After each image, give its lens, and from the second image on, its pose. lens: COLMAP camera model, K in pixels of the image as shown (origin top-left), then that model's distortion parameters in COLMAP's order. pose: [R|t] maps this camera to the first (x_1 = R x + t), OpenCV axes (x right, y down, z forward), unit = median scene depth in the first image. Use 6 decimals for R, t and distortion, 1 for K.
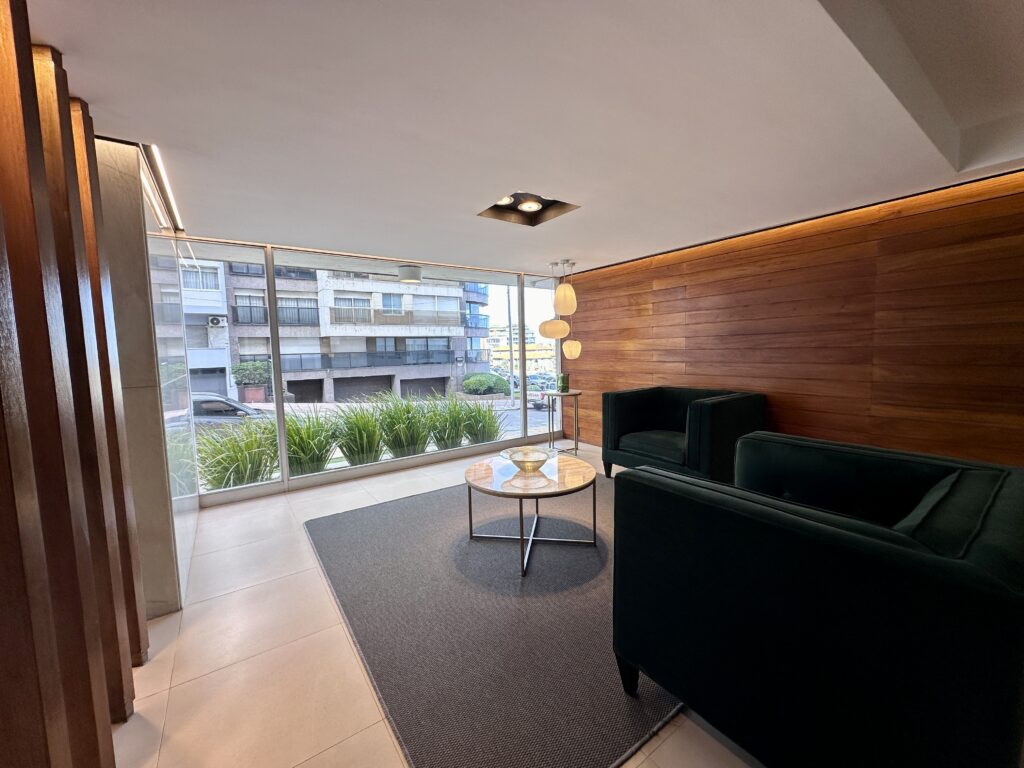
lens RADIAL K [[405.6, 0, 512.8], [0, 405.6, 383.4], [0, 0, 1]] dist [-0.002661, -0.000755]
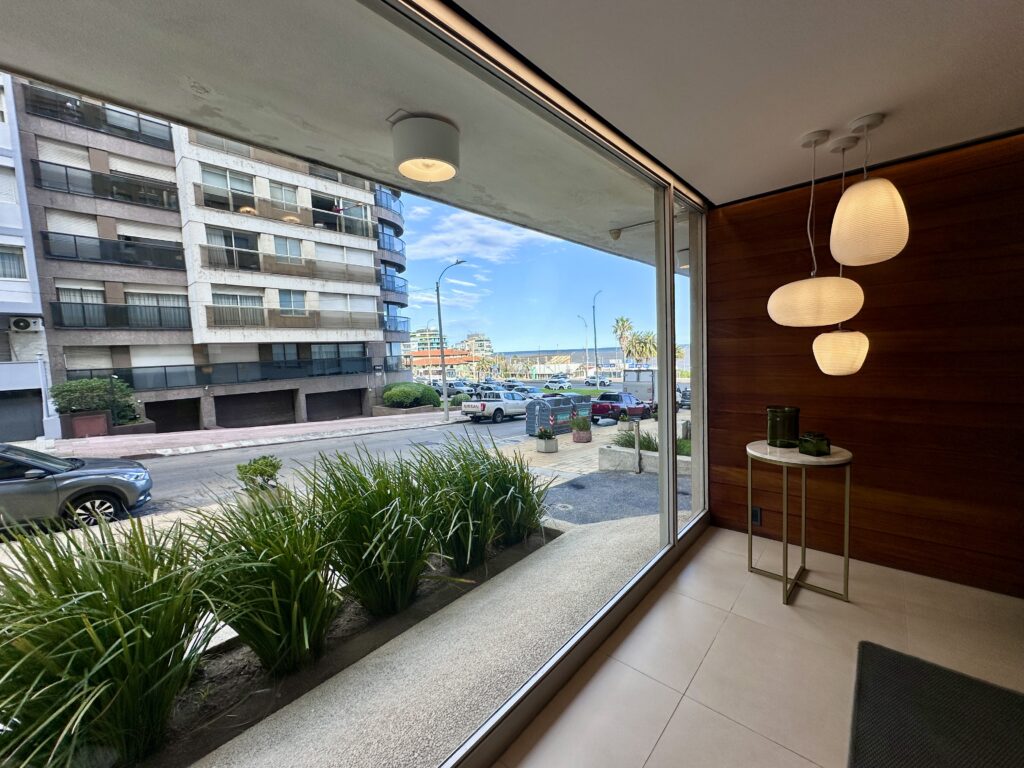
lens RADIAL K [[405.6, 0, 509.0], [0, 405.6, 382.0], [0, 0, 1]] dist [-0.002661, -0.000755]
pose [[0.979258, -0.033836, 0.199773, -0.038354], [0.036863, 0.999255, -0.011452, -0.010718], [-0.199236, 0.018579, 0.979775, 0.114912]]
